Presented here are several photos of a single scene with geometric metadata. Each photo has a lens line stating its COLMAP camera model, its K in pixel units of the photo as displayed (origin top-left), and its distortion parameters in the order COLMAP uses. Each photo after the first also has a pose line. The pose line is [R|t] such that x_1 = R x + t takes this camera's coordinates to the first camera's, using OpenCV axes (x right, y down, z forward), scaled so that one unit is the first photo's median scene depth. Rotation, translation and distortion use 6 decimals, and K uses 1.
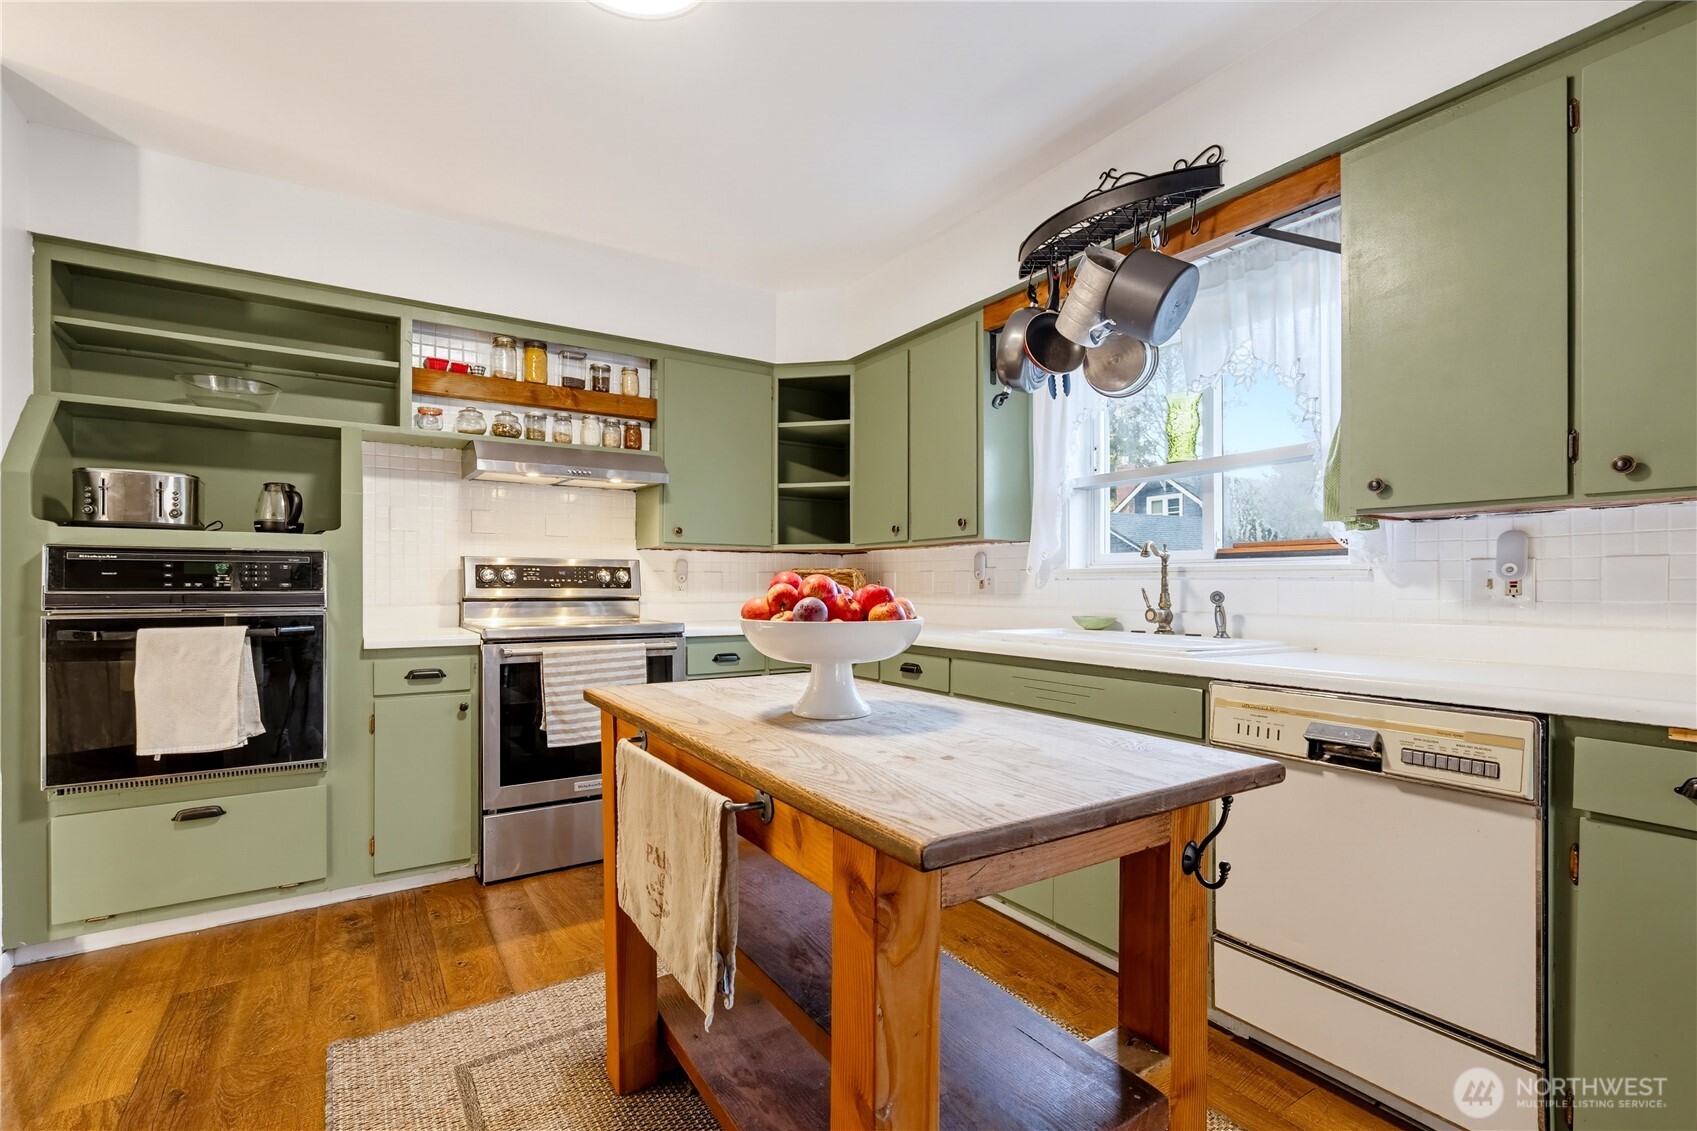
lens RADIAL K [[771.8, 0, 848.1], [0, 771.8, 586.3], [0, 0, 1]] dist [-0.003170, 0.000100]
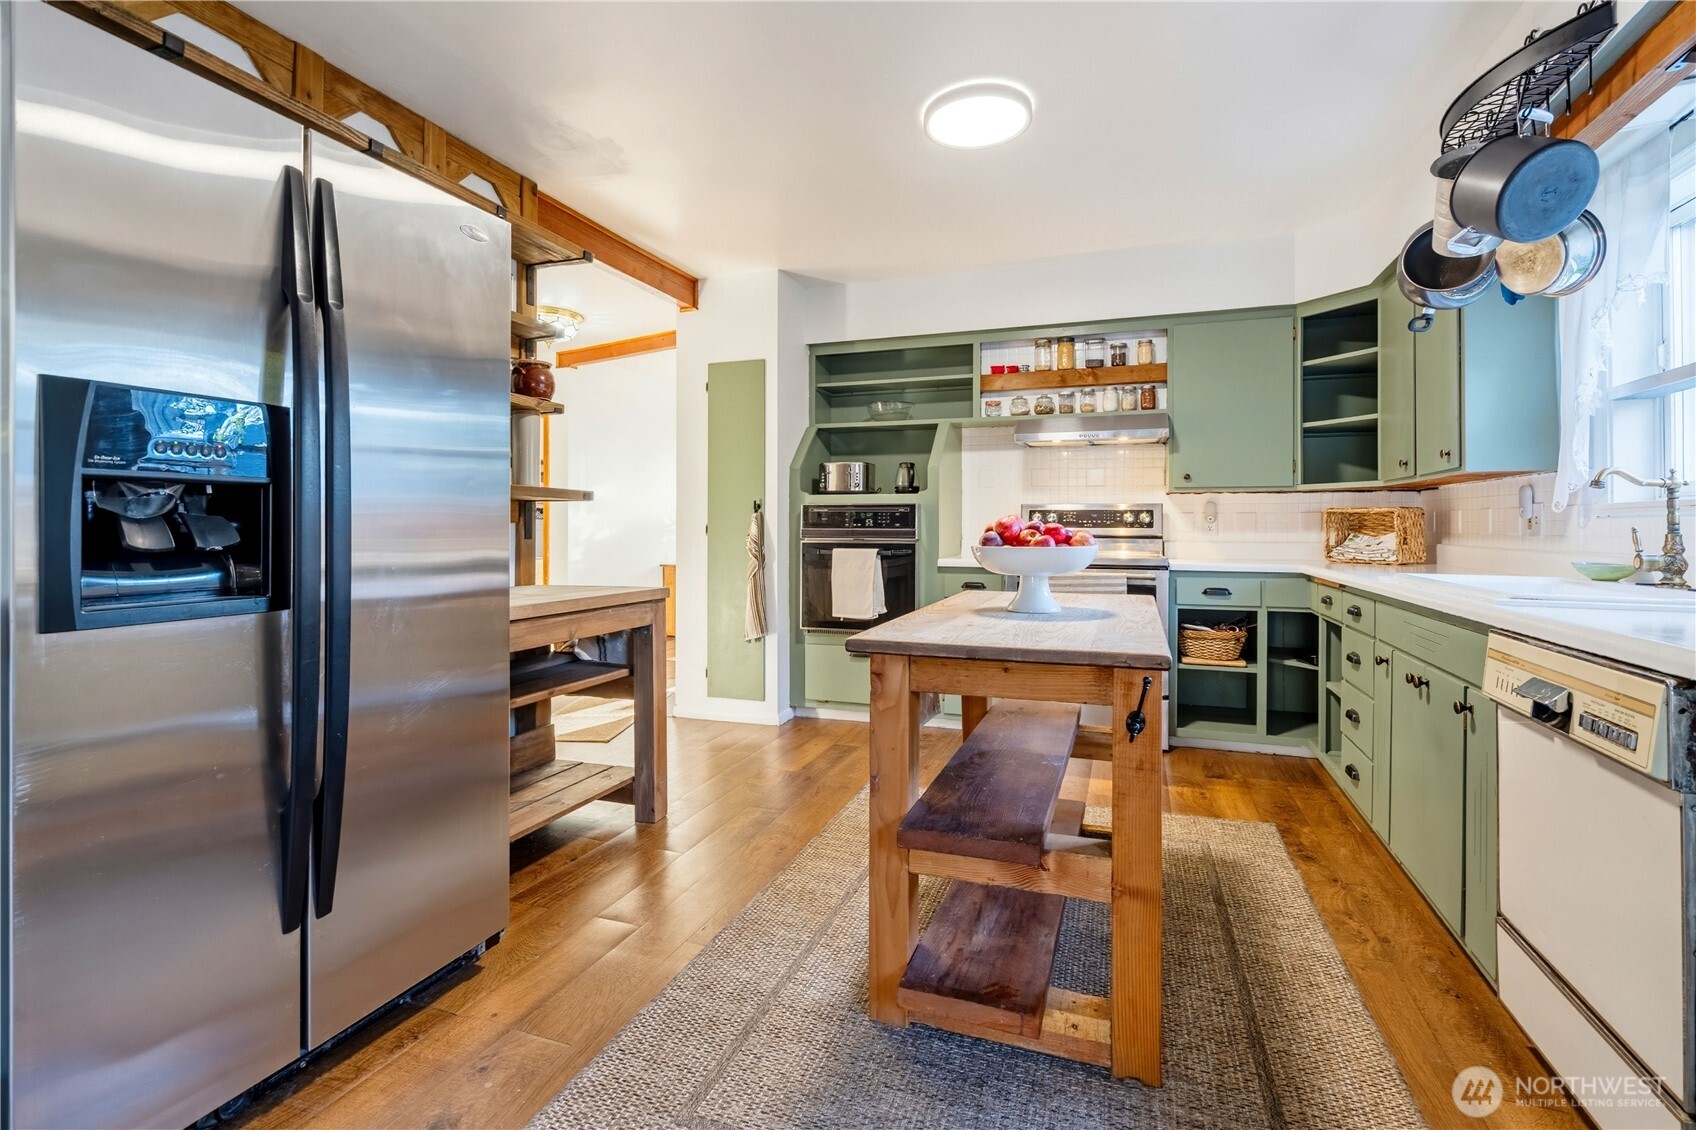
lens RADIAL K [[789.2, 0, 852.9], [0, 789.2, 518.8], [0, 0, 1]] dist [-0.000188, 0.000289]
pose [[0.607752, -0.008202, -0.794085, 0.443786], [-0.002077, 0.999927, -0.011918, 0.004242], [0.794124, 0.008893, 0.607690, -0.089244]]
